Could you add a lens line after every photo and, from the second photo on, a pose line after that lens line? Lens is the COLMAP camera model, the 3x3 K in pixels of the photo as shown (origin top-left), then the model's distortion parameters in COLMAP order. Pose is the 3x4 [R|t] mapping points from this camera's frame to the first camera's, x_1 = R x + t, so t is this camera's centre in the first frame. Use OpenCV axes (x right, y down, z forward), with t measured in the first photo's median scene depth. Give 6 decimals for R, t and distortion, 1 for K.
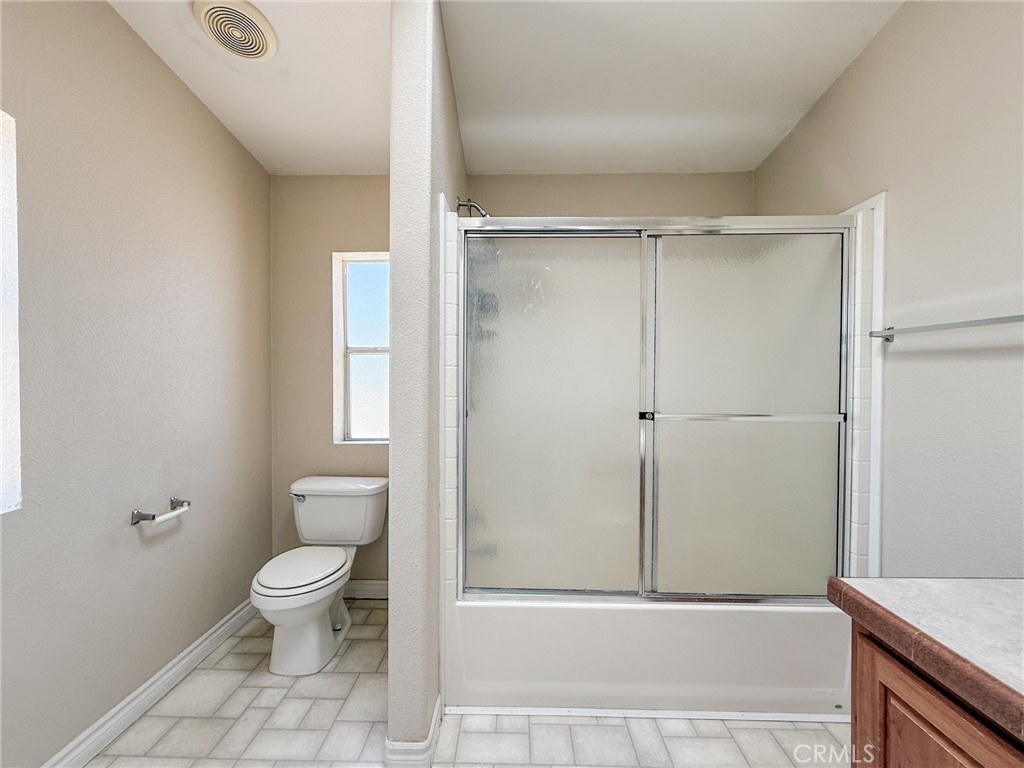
lens RADIAL K [[409.0, 0, 507.5], [0, 409.0, 385.0], [0, 0, 1]] dist [0.003384, -0.000301]
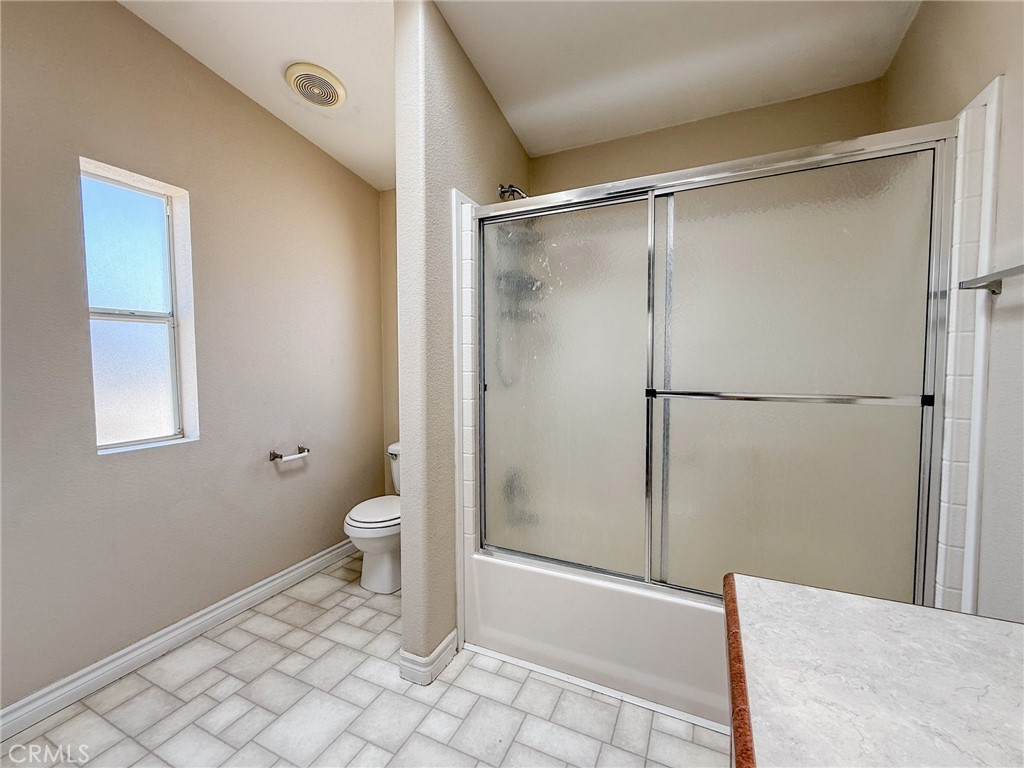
lens RADIAL K [[419.0, 0, 512.0], [0, 419.0, 384.0], [0, 0, 1]] dist [0.003523, 0.000217]
pose [[0.916521, 0.013957, -0.399743, 0.434461], [0.000532, 0.999348, 0.036111, 0.020376], [0.399987, -0.033309, 0.915915, 0.002228]]
